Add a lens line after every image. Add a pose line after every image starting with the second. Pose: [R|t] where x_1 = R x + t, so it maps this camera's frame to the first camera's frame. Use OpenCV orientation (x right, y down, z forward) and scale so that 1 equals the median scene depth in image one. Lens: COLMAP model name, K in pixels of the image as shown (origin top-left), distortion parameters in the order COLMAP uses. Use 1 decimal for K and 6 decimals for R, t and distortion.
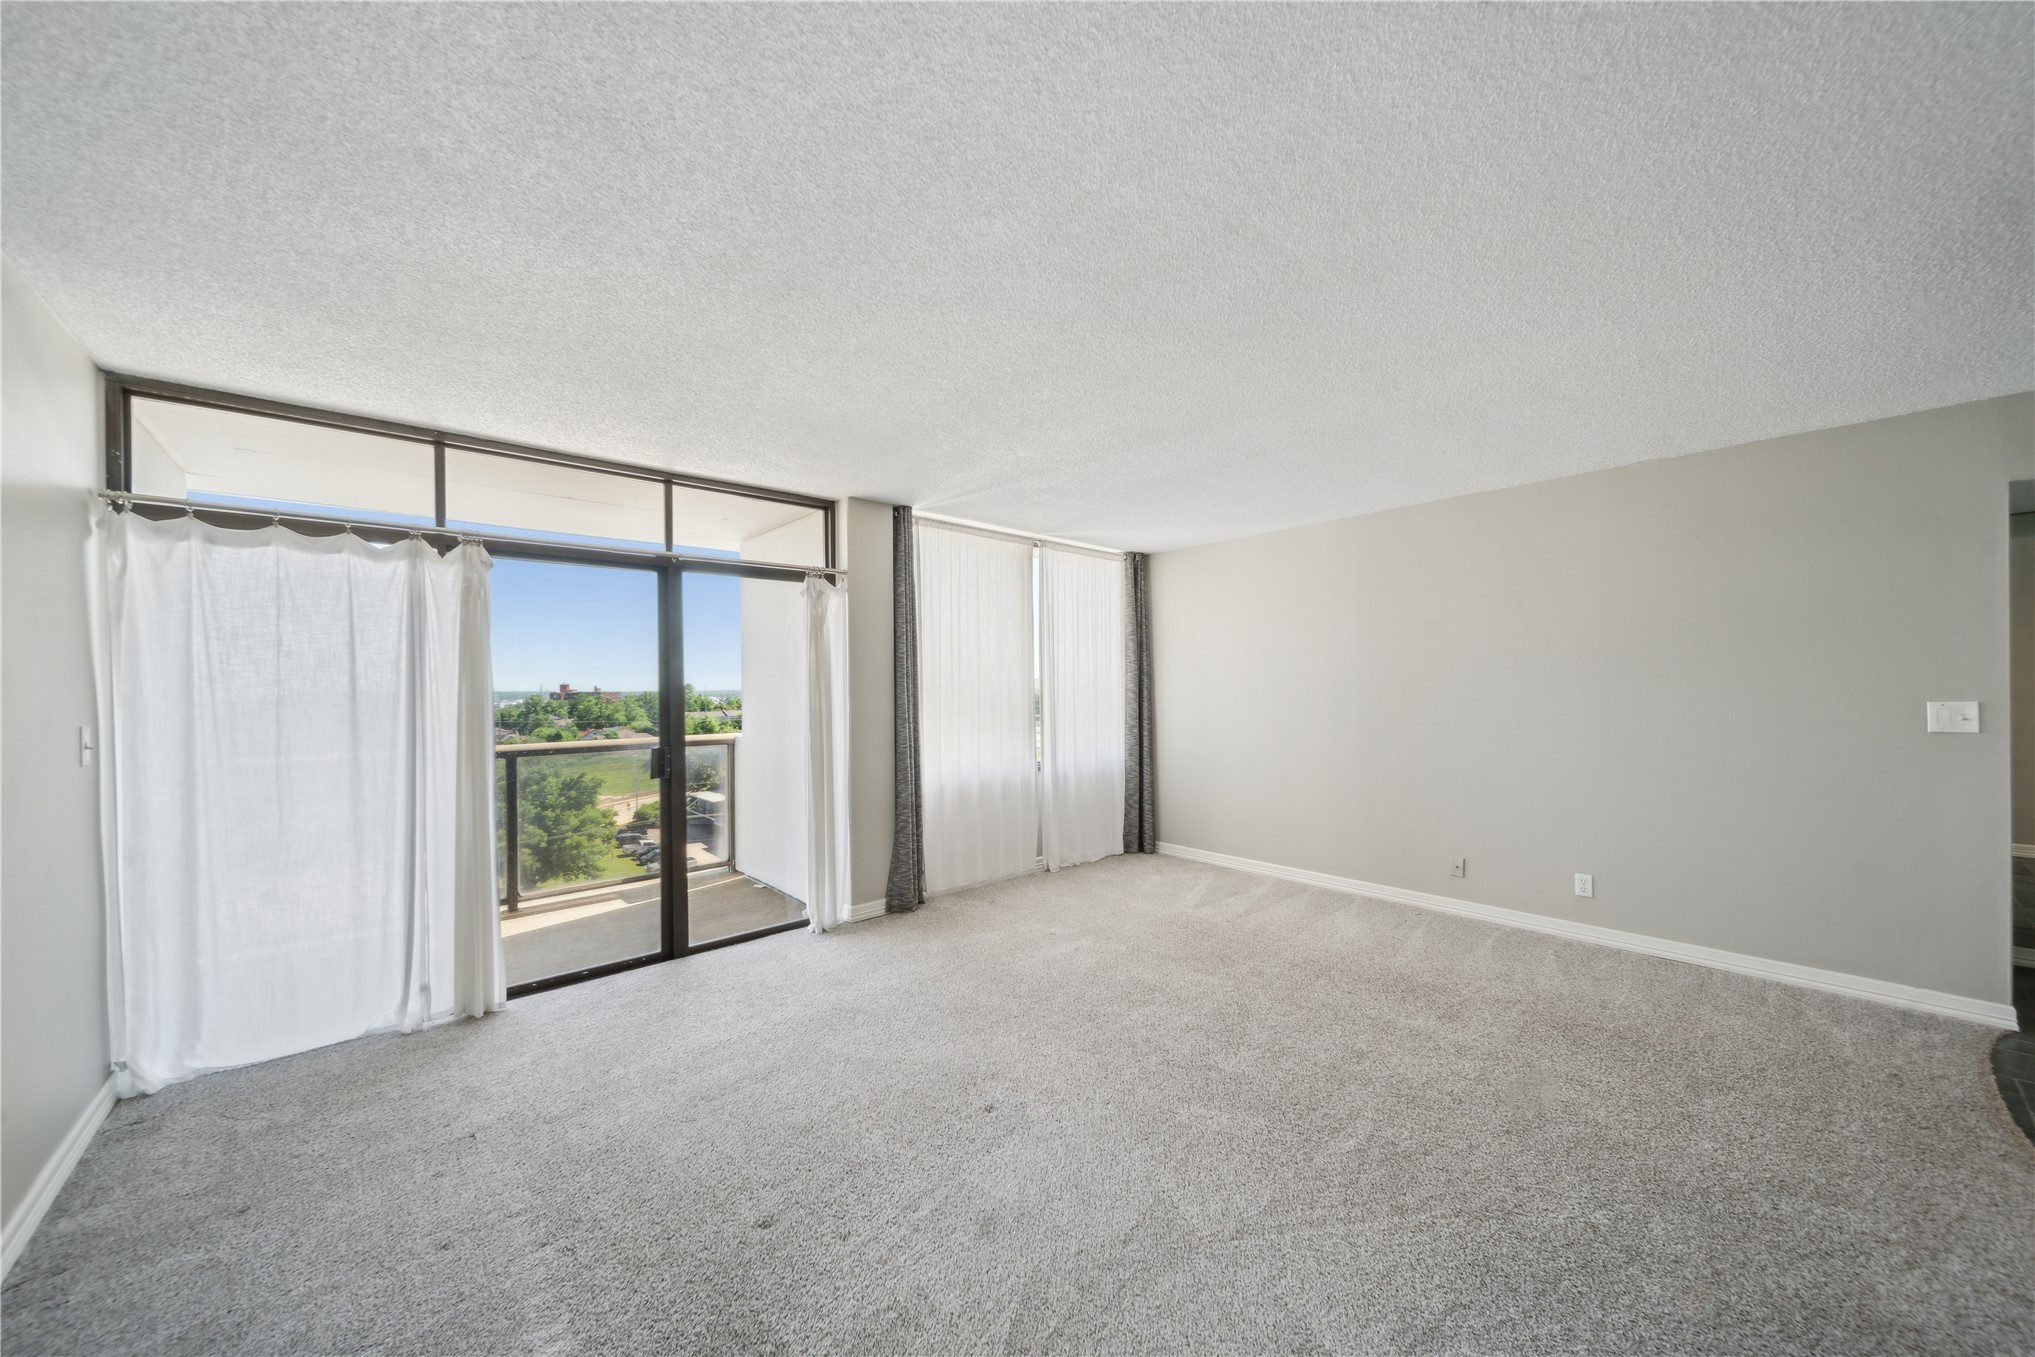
lens RADIAL K [[727.9, 0, 1005.7], [0, 727.9, 685.2], [0, 0, 1]] dist [0.013357, -0.002089]
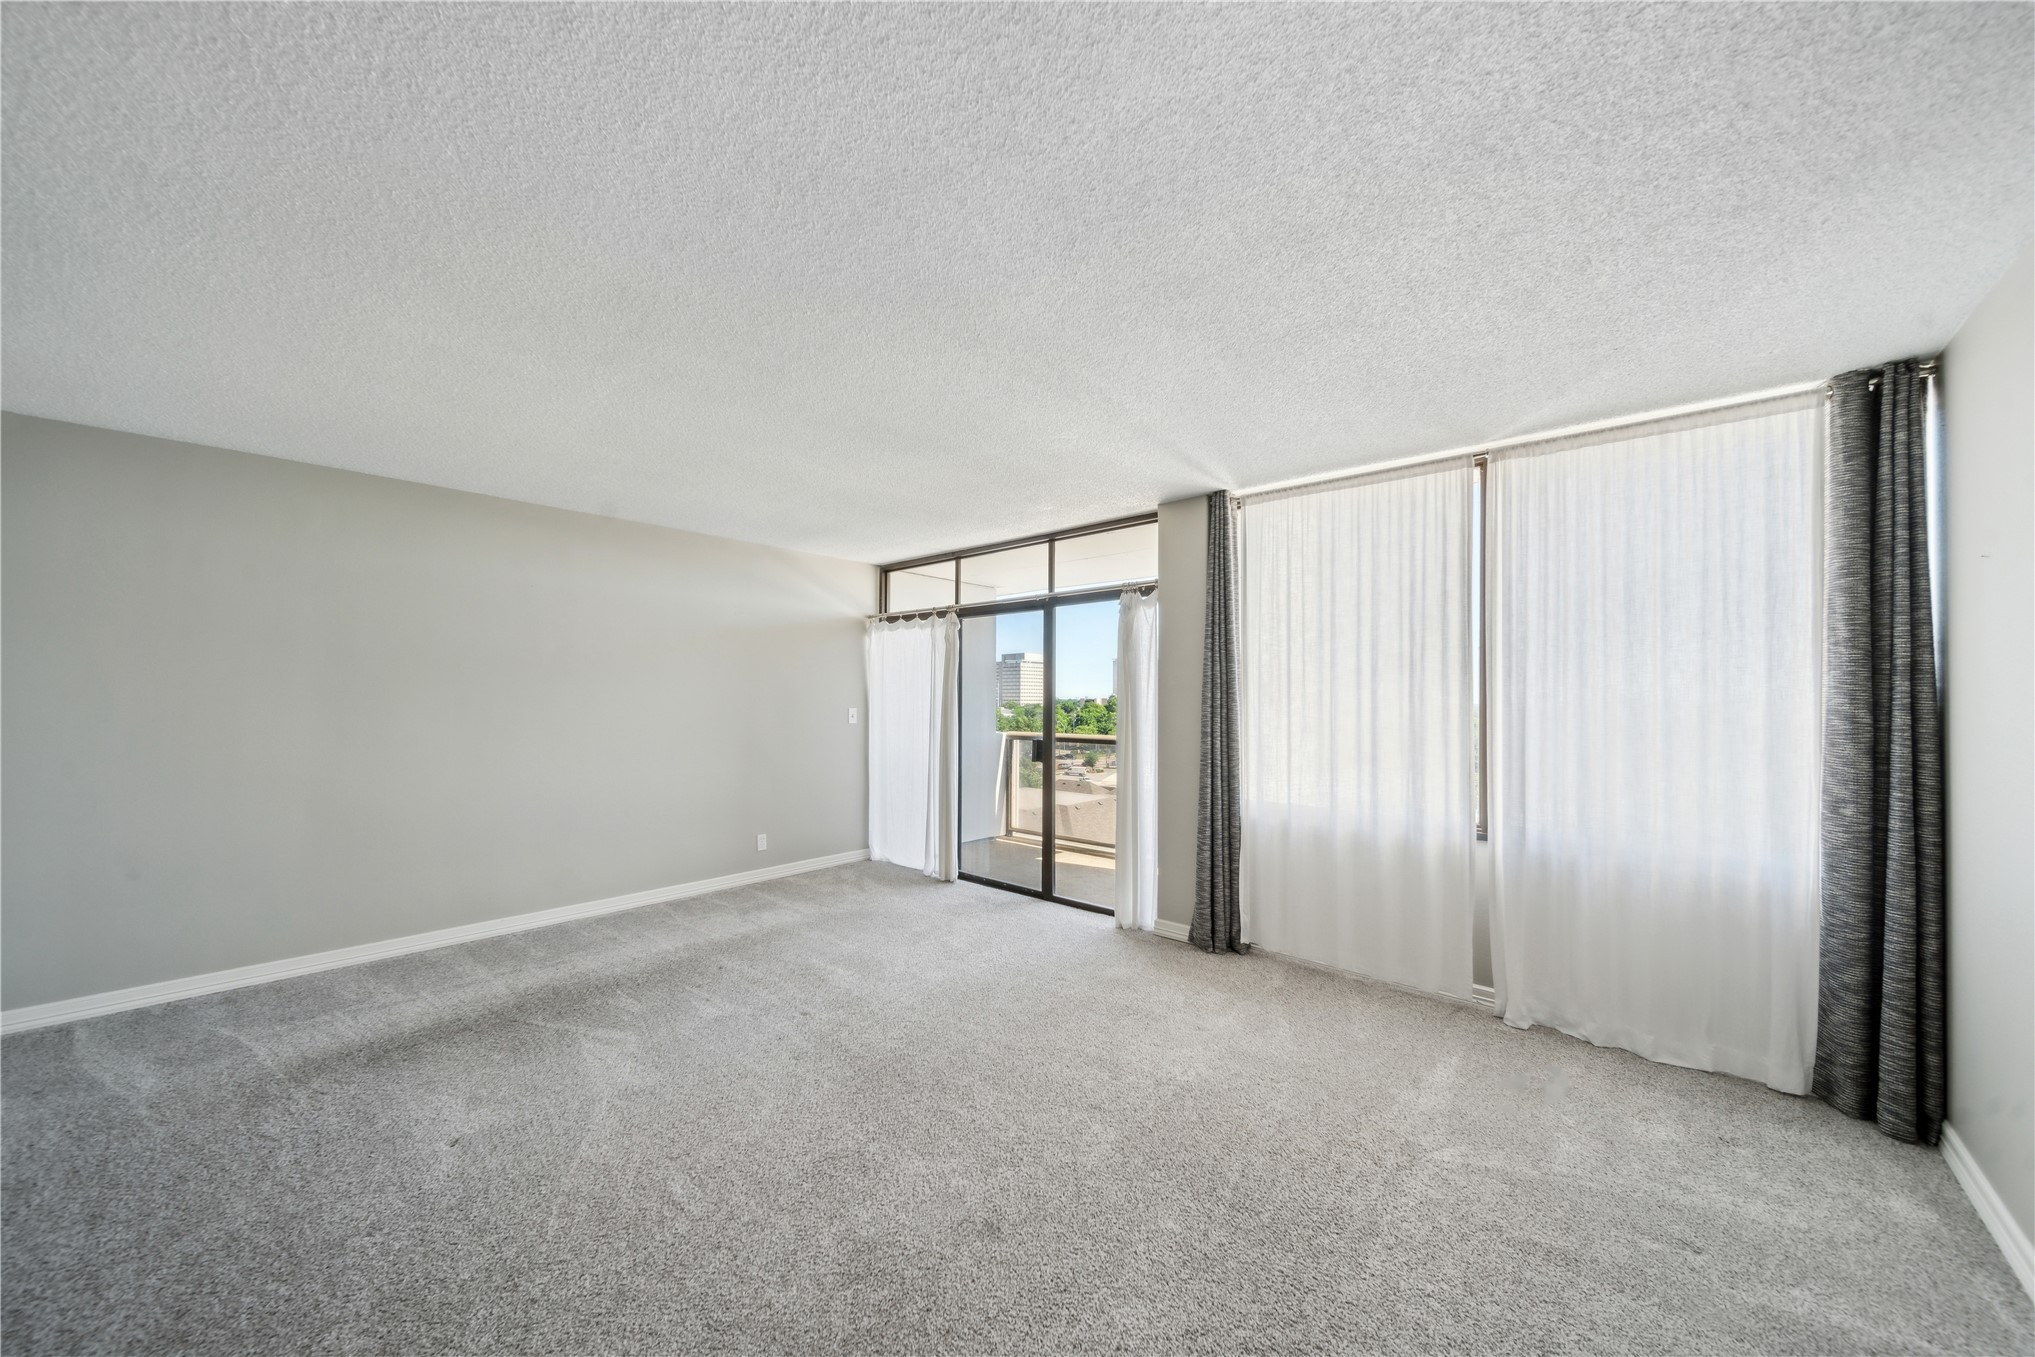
lens RADIAL K [[727.9, 0, 996.5], [0, 727.9, 696.1], [0, 0, 1]] dist [0.013357, -0.002089]
pose [[0.107734, 0.008217, -0.994146, 0.744364], [-0.004496, 0.999960, 0.007777, -0.004934], [0.994170, 0.003632, 0.107767, 0.672616]]
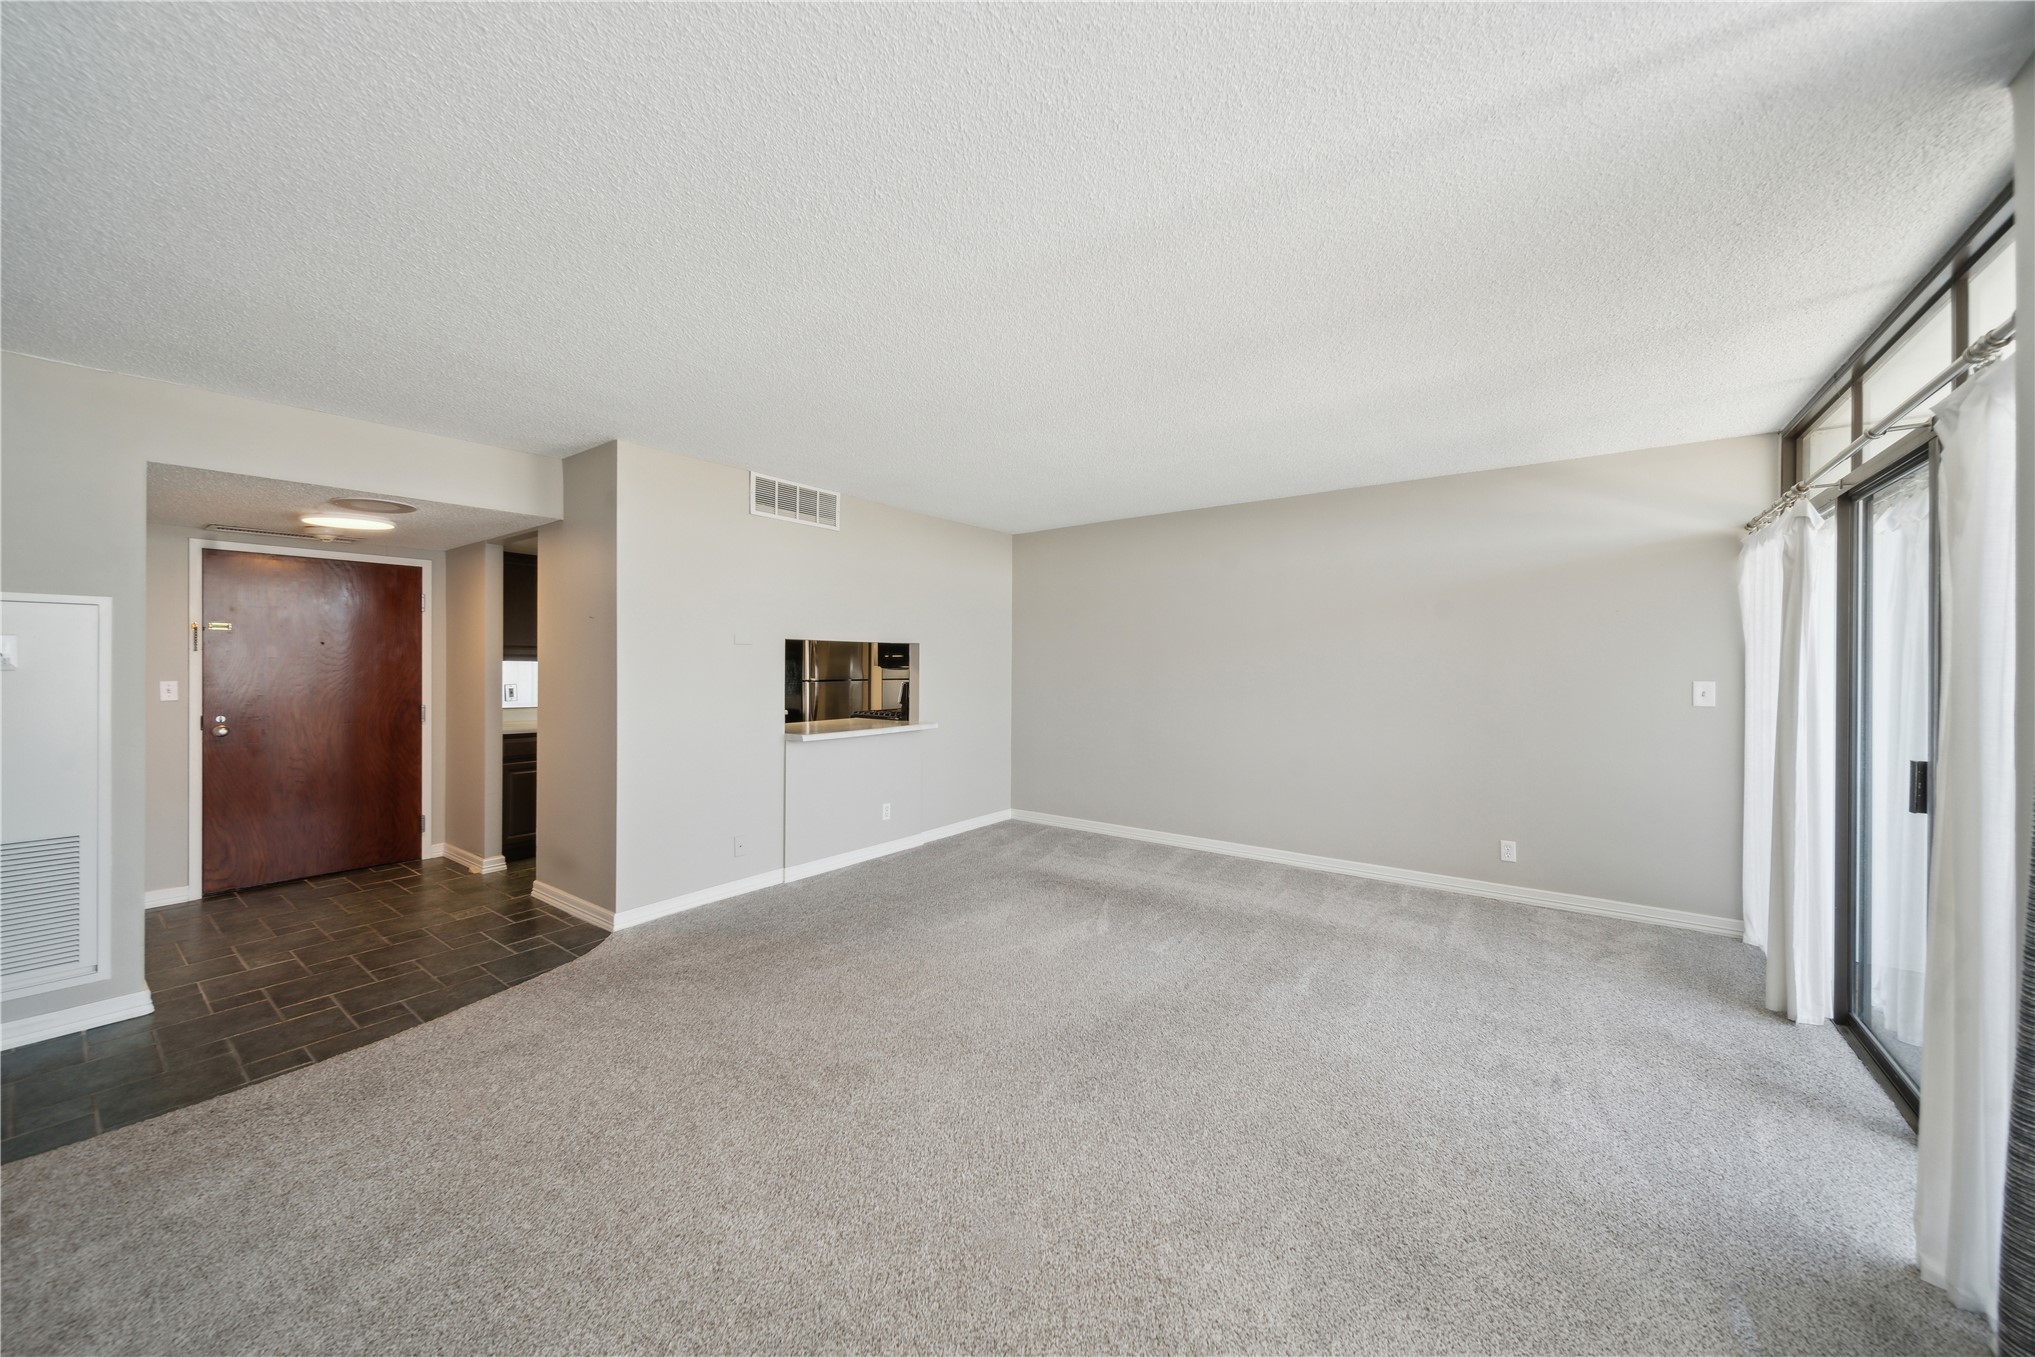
lens RADIAL K [[727.9, 0, 1002.4], [0, 727.9, 667.1], [0, 0, 1]] dist [0.013357, -0.002089]
pose [[-0.981578, 0.009490, -0.190828, 0.291618], [0.008695, 0.999950, 0.005000, 0.002090], [0.190866, 0.003249, -0.981611, 1.251626]]
